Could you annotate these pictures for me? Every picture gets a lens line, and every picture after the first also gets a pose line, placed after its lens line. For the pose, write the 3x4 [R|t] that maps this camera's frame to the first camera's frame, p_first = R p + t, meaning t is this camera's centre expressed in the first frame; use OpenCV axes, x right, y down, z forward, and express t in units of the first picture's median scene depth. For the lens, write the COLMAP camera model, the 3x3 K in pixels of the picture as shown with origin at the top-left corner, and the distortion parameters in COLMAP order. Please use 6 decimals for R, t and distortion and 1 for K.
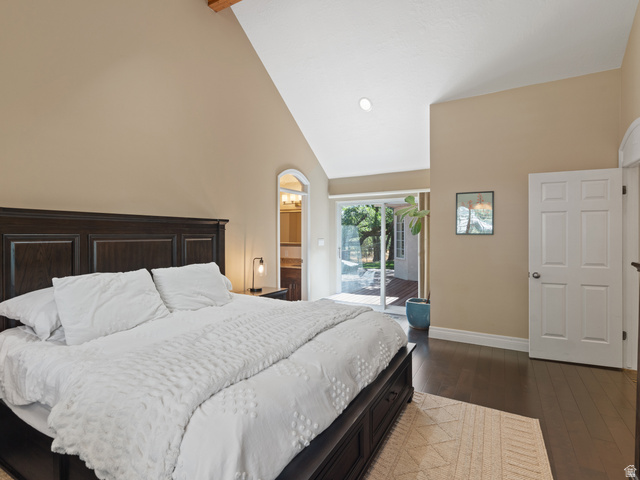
lens RADIAL K [[330.2, 0, 319.9], [0, 330.2, 230.4], [0, 0, 1]] dist [0.001384, 0.000246]
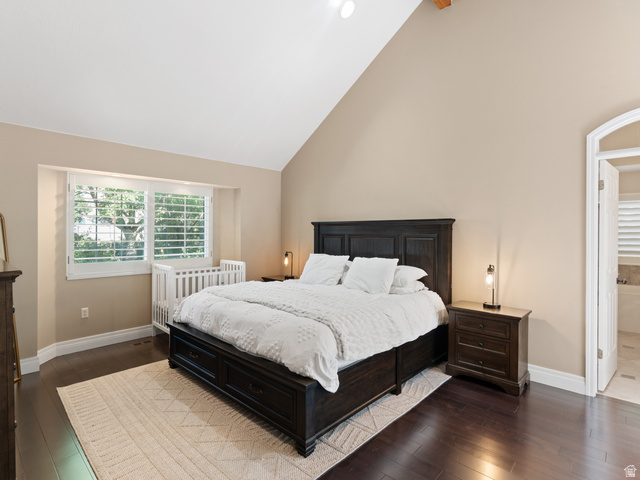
lens RADIAL K [[330.2, 0, 319.9], [0, 330.2, 230.4], [0, 0, 1]] dist [0.001384, 0.000246]
pose [[-0.238467, -0.007642, -0.971120, 0.707066], [0.006013, 0.999938, -0.009345, 0.006945], [0.971132, -0.008068, -0.238407, 0.862472]]
